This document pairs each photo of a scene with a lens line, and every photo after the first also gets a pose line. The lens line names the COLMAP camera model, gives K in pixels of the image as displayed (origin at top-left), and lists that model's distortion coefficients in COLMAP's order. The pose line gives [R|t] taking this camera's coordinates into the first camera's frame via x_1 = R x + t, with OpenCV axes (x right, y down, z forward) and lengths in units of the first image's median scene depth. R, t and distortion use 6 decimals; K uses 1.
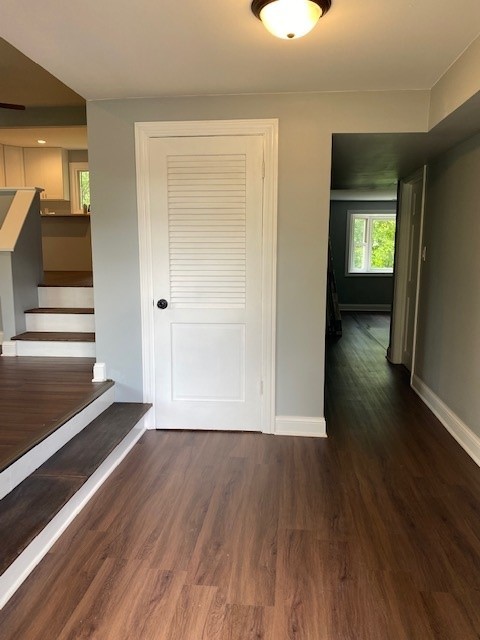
lens RADIAL K [[486.4, 0, 240.0], [0, 486.4, 320.0], [0, 0, 1]] dist [0.060887, -0.066081]
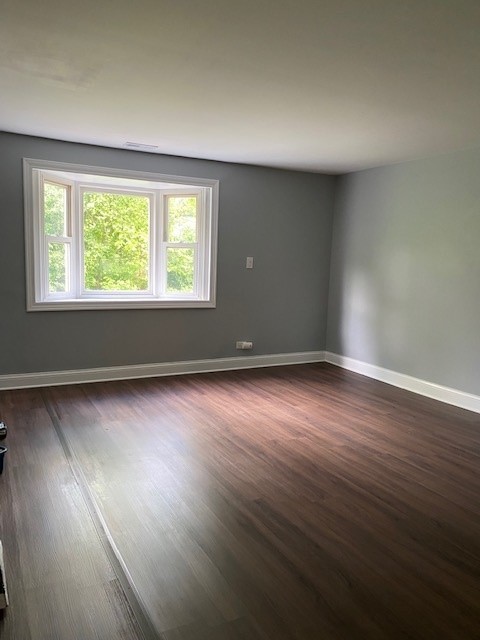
lens RADIAL K [[485.2, 0, 234.6], [0, 485.2, 328.9], [0, 0, 1]] dist [0.051791, -0.064549]
pose [[0.833731, -0.058396, 0.549074, 0.126457], [0.056184, 0.998203, 0.020850, -0.071072], [-0.549305, 0.013467, 0.835513, 0.523369]]
